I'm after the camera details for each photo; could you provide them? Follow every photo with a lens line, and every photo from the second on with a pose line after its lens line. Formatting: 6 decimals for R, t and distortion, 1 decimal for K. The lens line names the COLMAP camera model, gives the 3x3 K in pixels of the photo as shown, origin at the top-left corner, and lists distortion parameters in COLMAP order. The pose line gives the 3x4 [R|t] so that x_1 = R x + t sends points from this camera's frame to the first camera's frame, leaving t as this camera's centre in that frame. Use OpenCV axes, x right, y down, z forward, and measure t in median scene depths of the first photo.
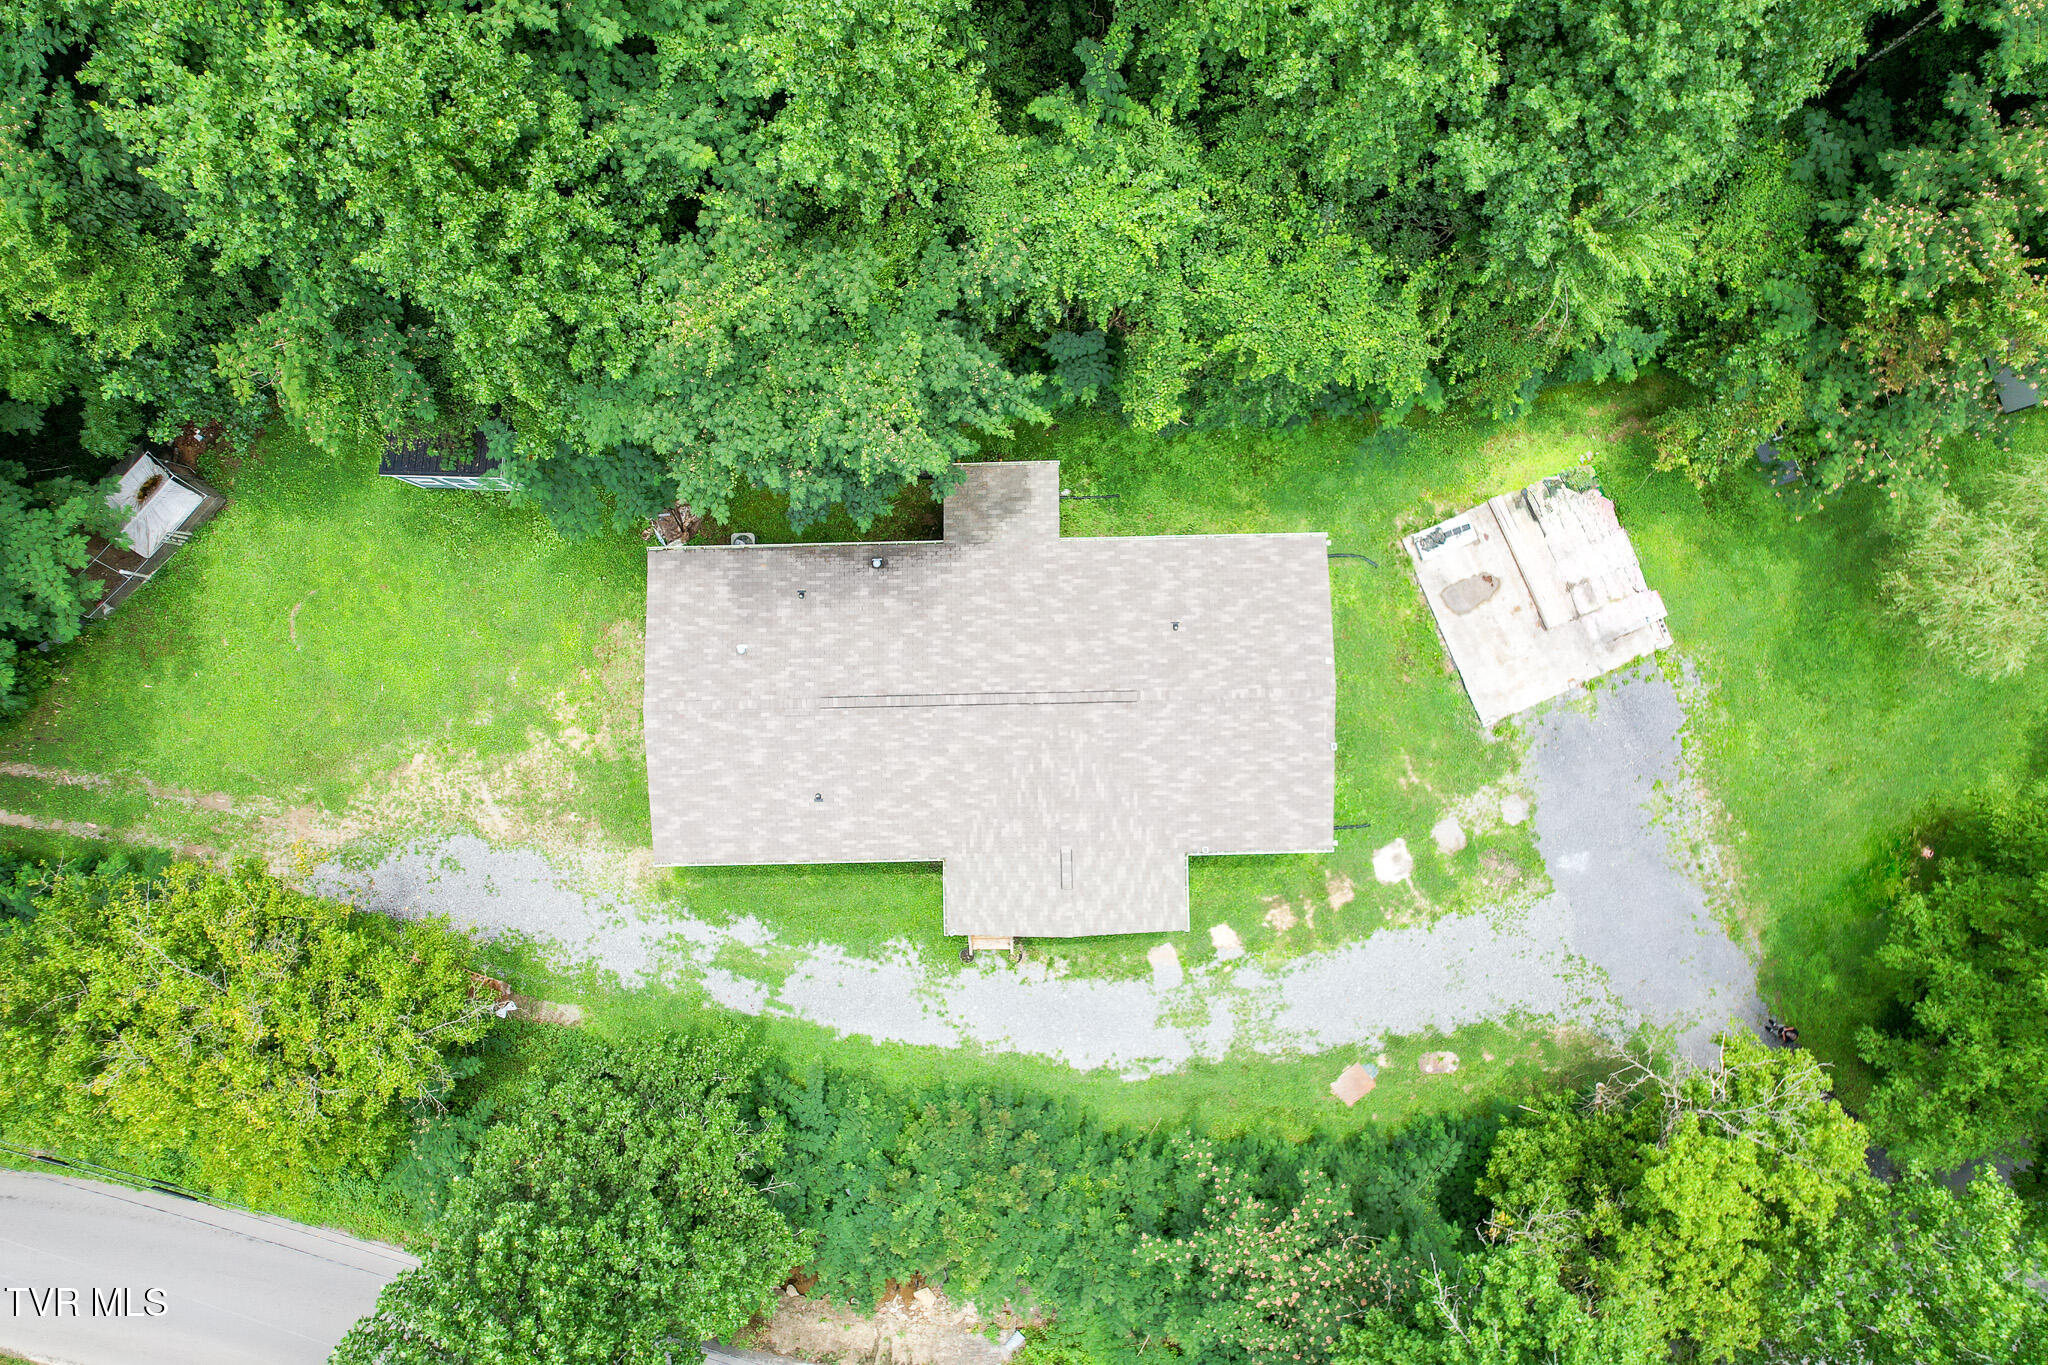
lens RADIAL K [[1309.6, 0, 1020.8], [0, 1309.6, 686.0], [0, 0, 1]] dist [-0.071027, 0.062795]
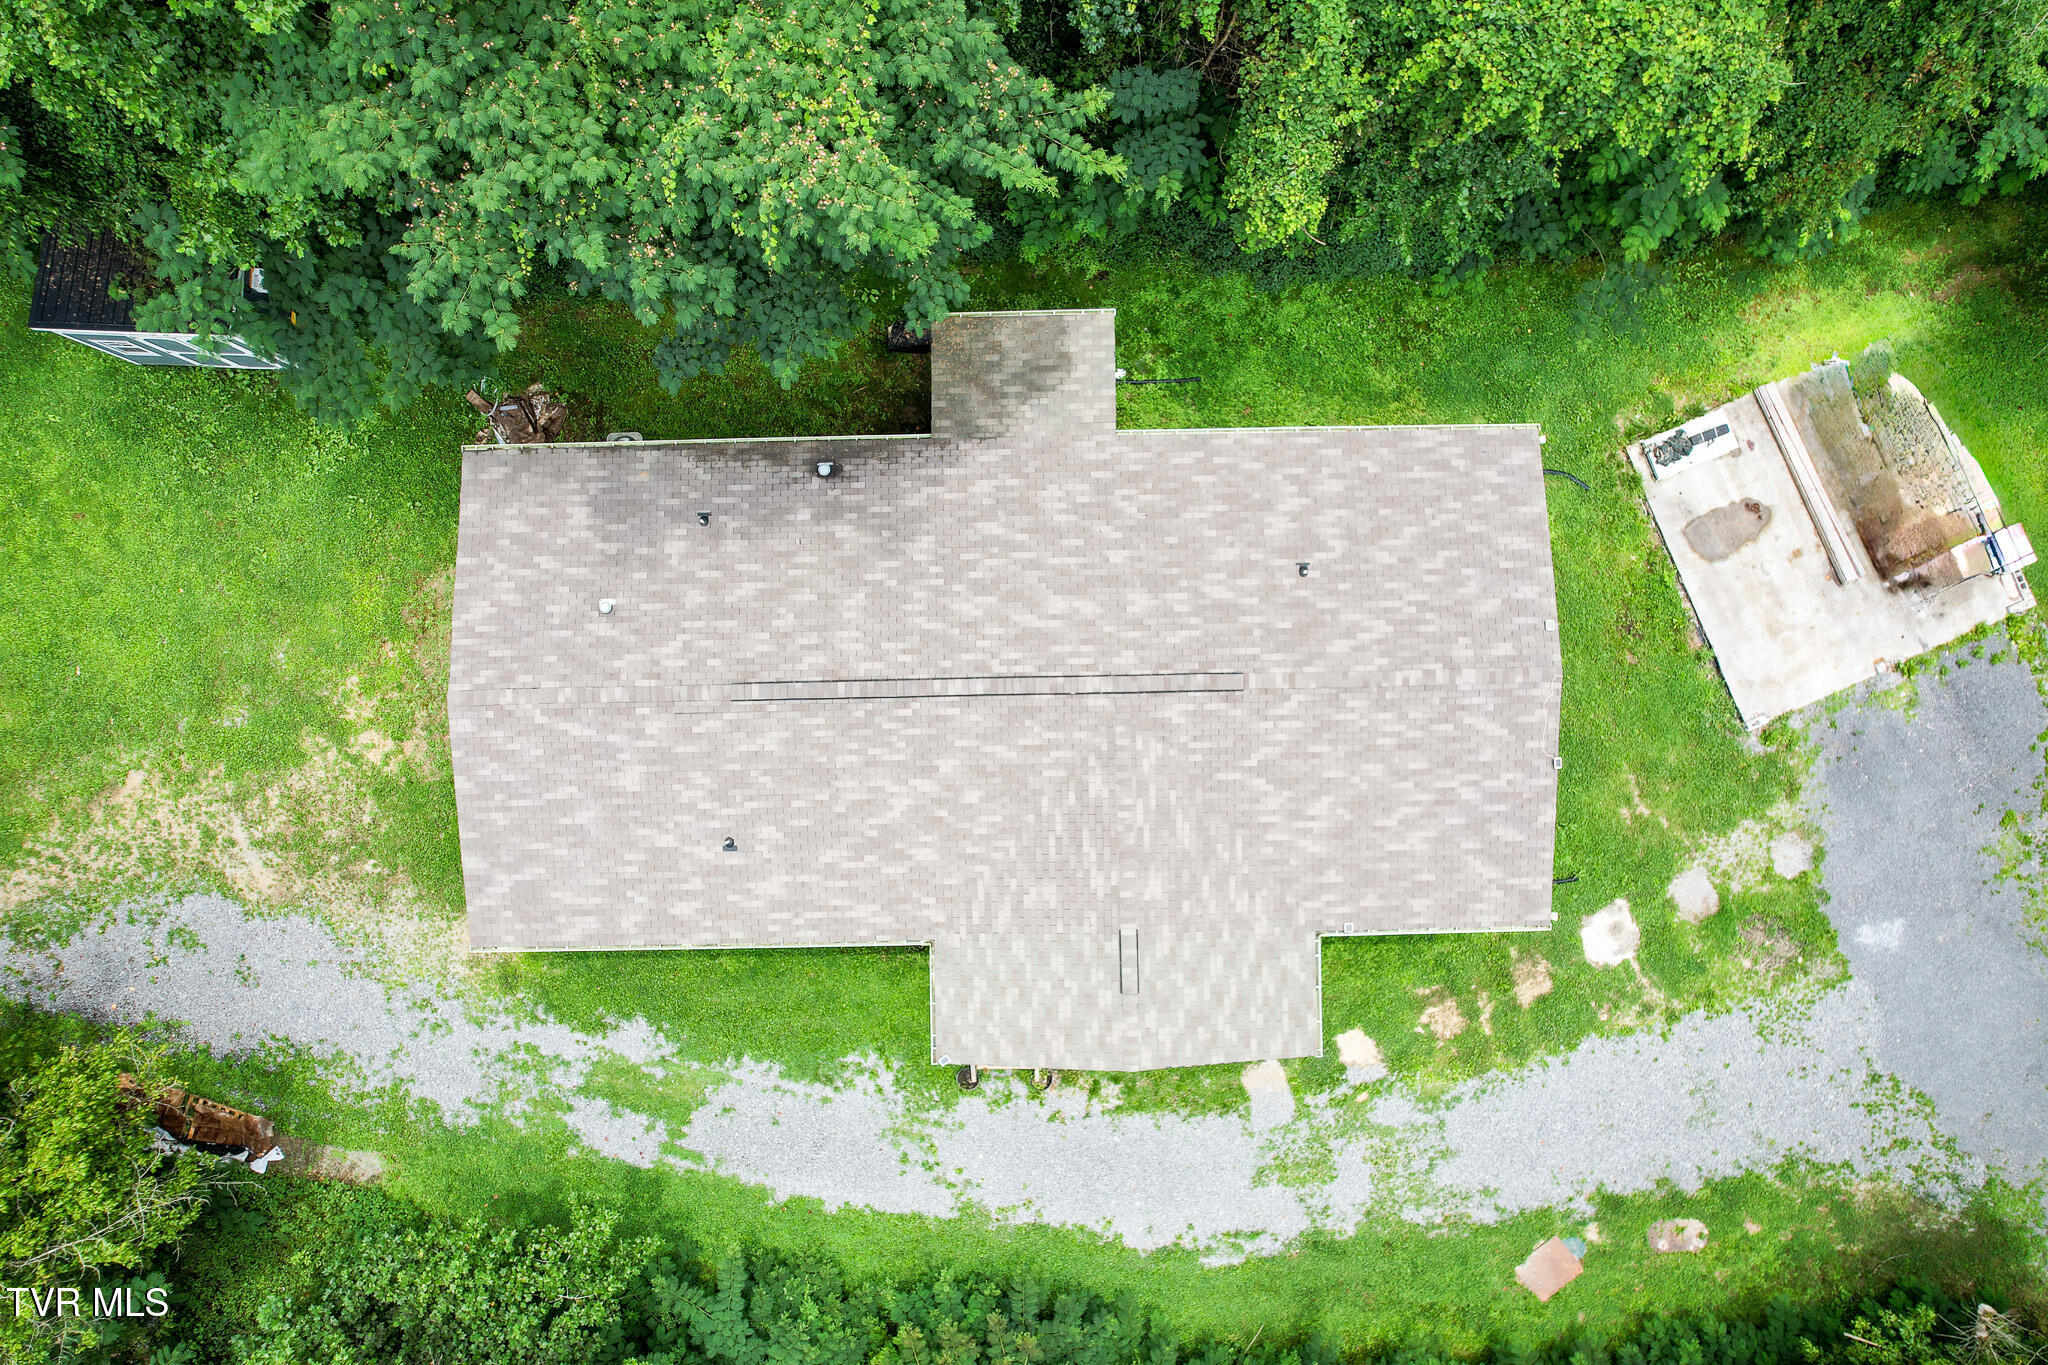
lens RADIAL K [[1309.6, 0, 1026.1], [0, 1309.6, 686.5], [0, 0, 1]] dist [-0.071027, 0.062795]
pose [[0.999995, 0.000901, 0.002963, -0.014178], [-0.000904, 0.999999, 0.001175, 0.008449], [-0.002962, -0.001178, 0.999995, 0.346812]]
